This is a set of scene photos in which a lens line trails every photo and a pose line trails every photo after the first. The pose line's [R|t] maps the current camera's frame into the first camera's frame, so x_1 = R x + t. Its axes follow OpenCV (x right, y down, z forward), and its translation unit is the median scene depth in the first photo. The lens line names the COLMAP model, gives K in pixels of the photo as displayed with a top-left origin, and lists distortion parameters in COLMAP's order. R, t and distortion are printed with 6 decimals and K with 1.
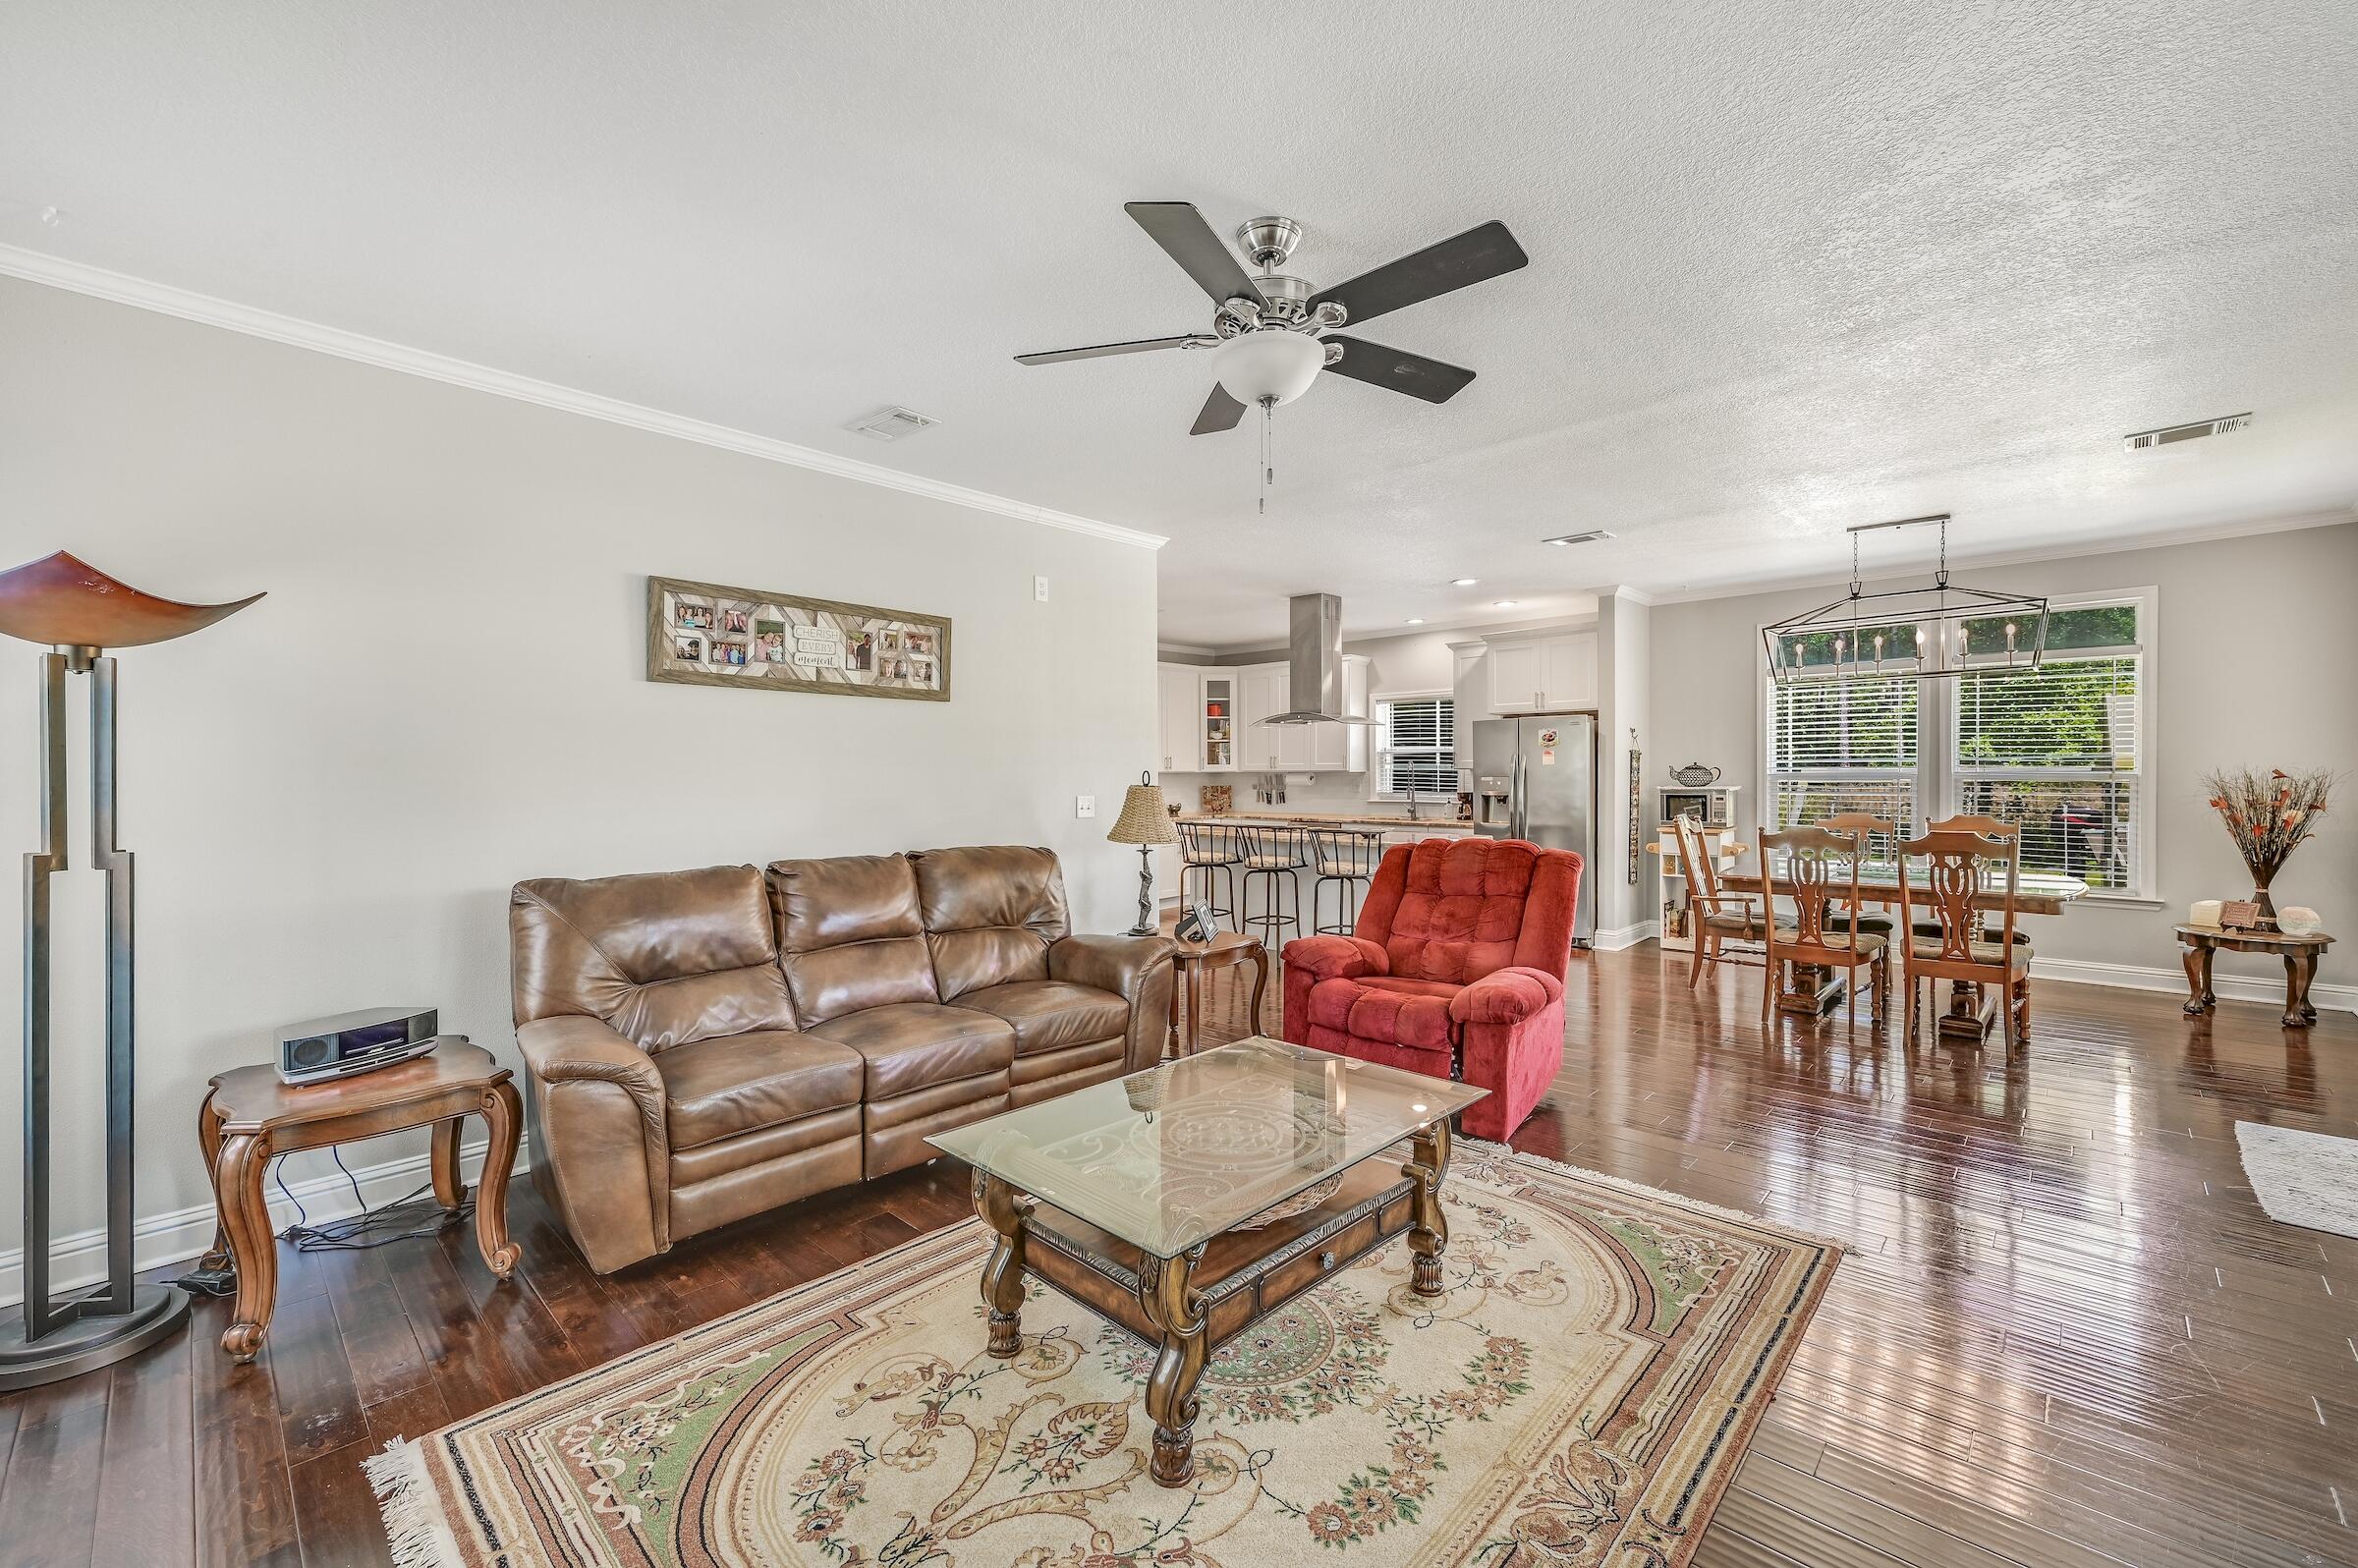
lens RADIAL K [[979.0, 0, 1218.1], [0, 979.0, 781.0], [0, 0, 1]] dist [0.000327, -0.000037]
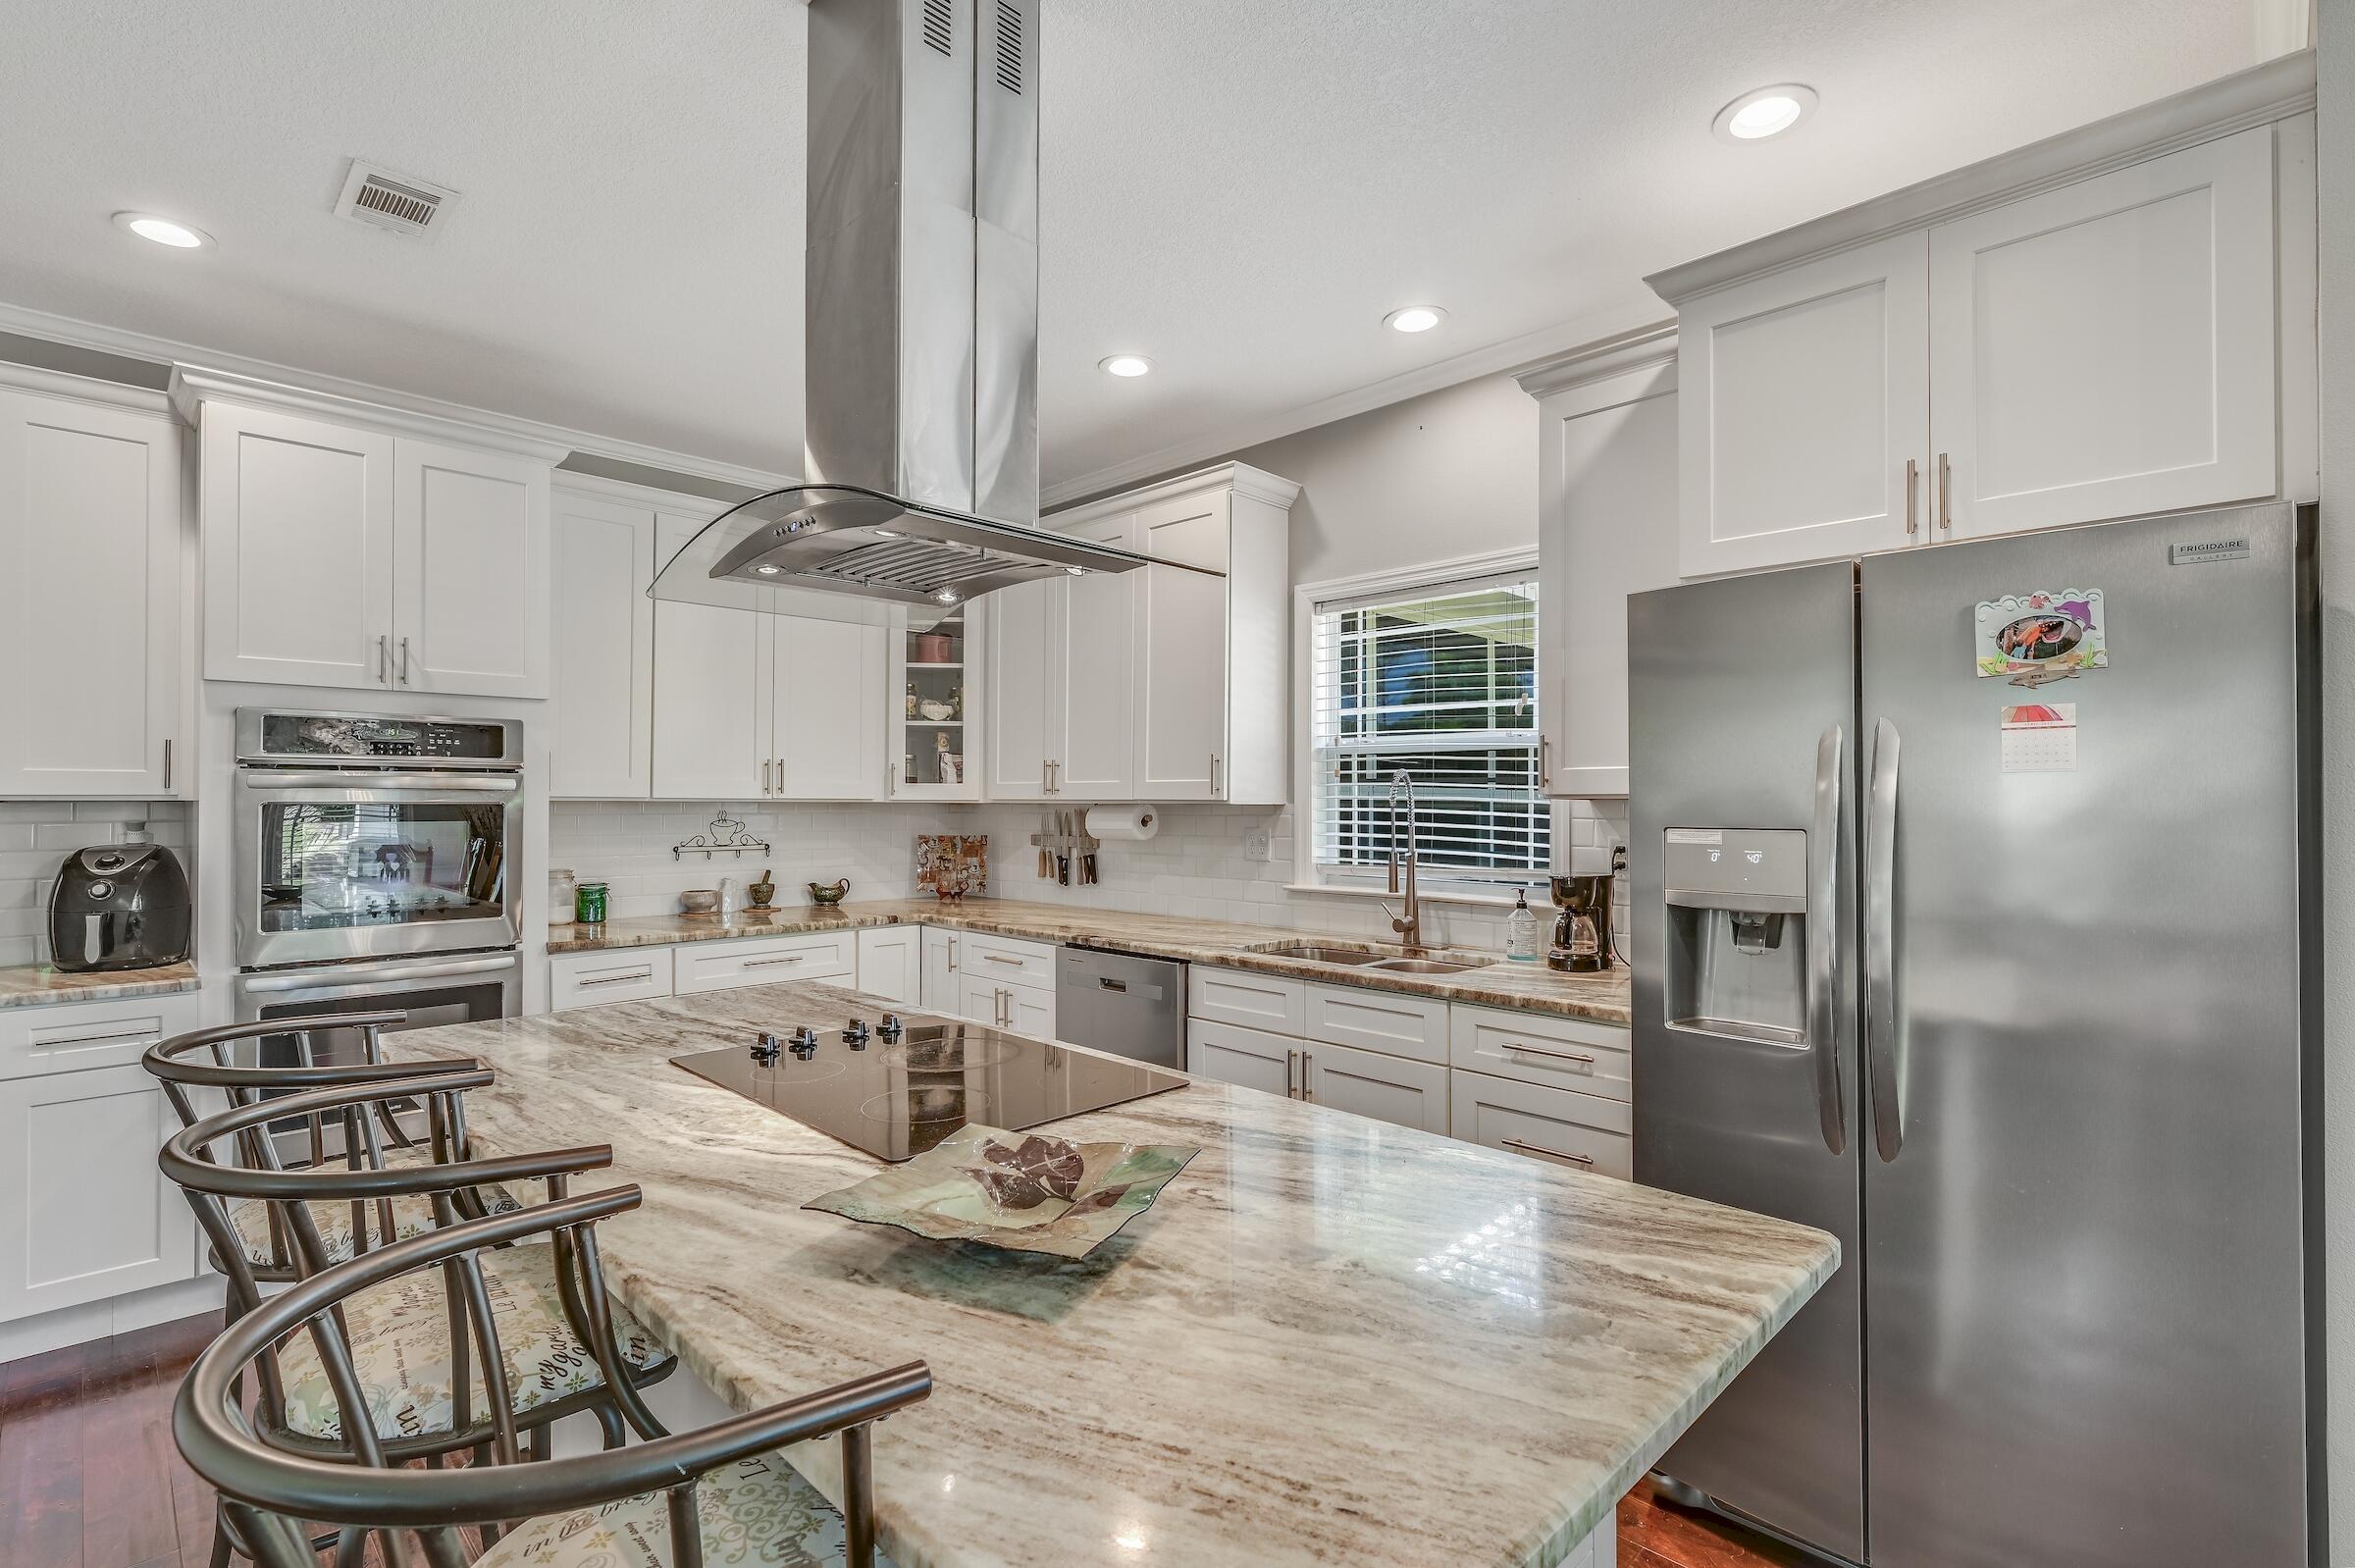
lens RADIAL K [[1109.5, 0, 1184.8], [0, 1109.5, 788.2], [0, 0, 1]] dist [-0.000201, 0.000466]
pose [[0.998445, 0.008580, -0.055078, 0.281664], [-0.009954, 0.999645, -0.024721, -0.010110], [0.054847, 0.025231, 0.998176, 1.222581]]
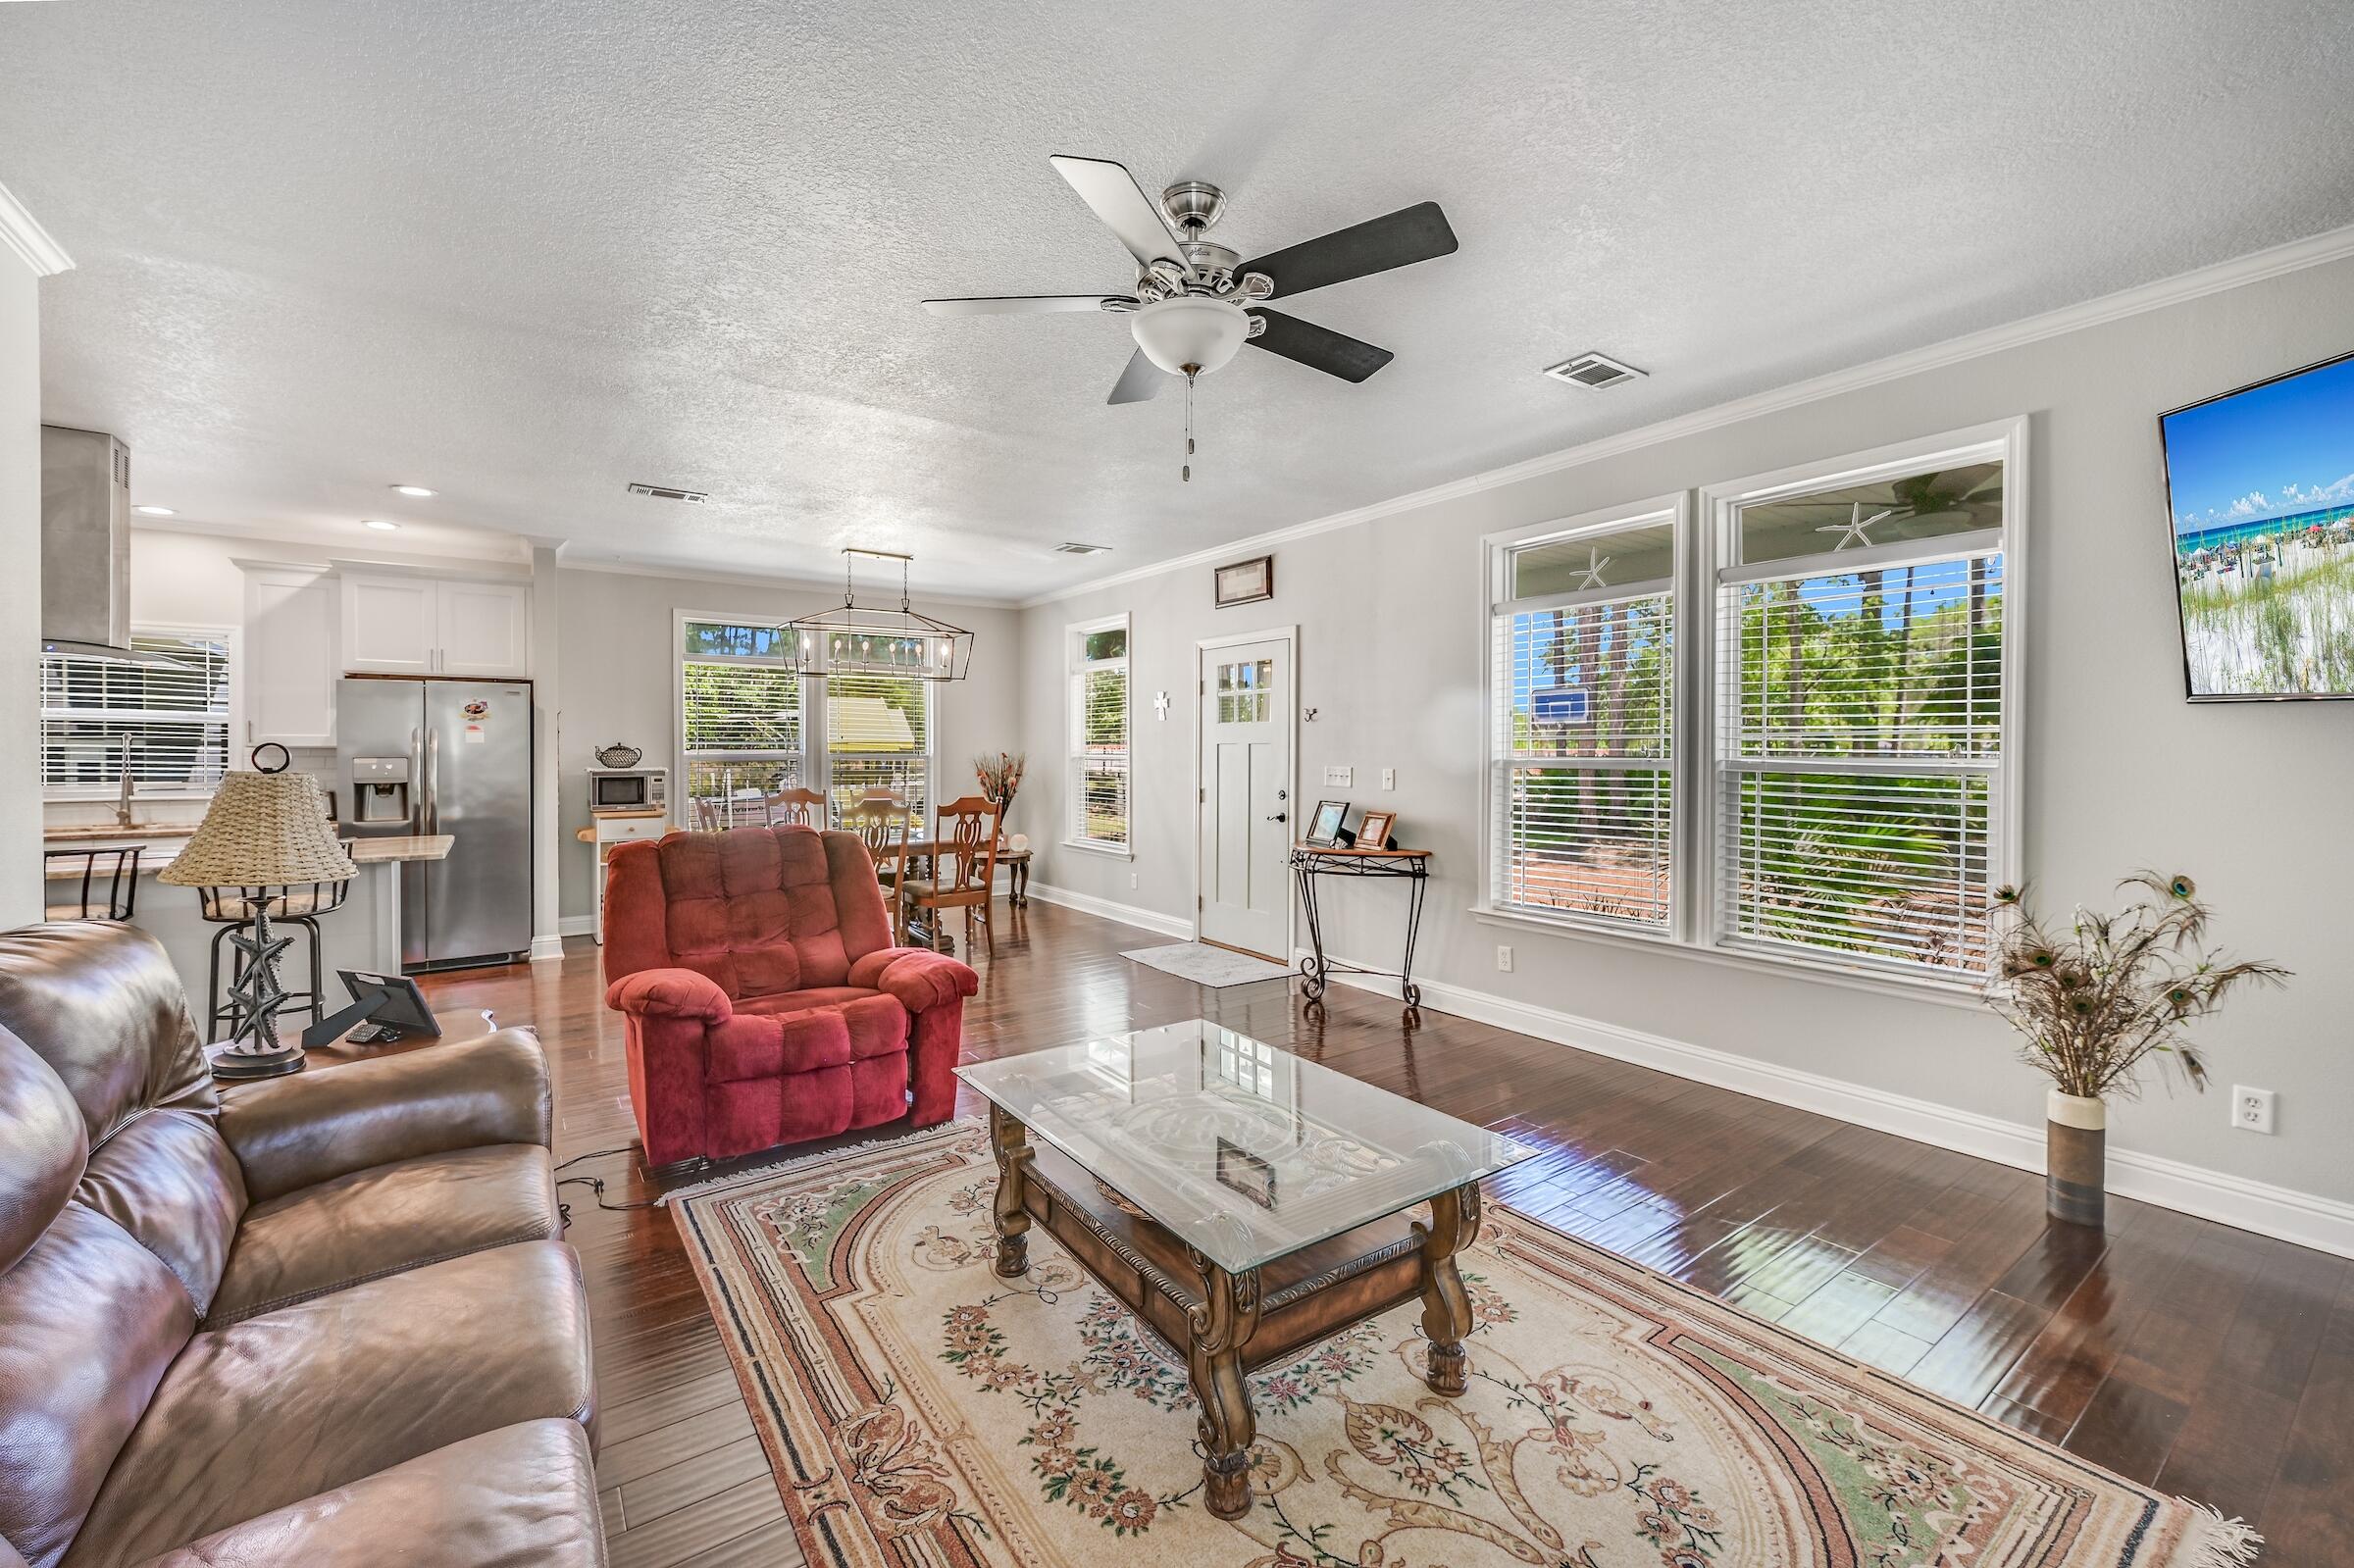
lens RADIAL K [[945.2, 0, 1168.1], [0, 945.2, 774.7], [0, 0, 1]] dist [0.000708, 0.000103]
pose [[0.220782, -0.018633, 0.975145, -0.471402], [0.007132, 0.999822, 0.017490, -0.000252], [-0.975297, 0.003094, 0.220875, 0.434281]]
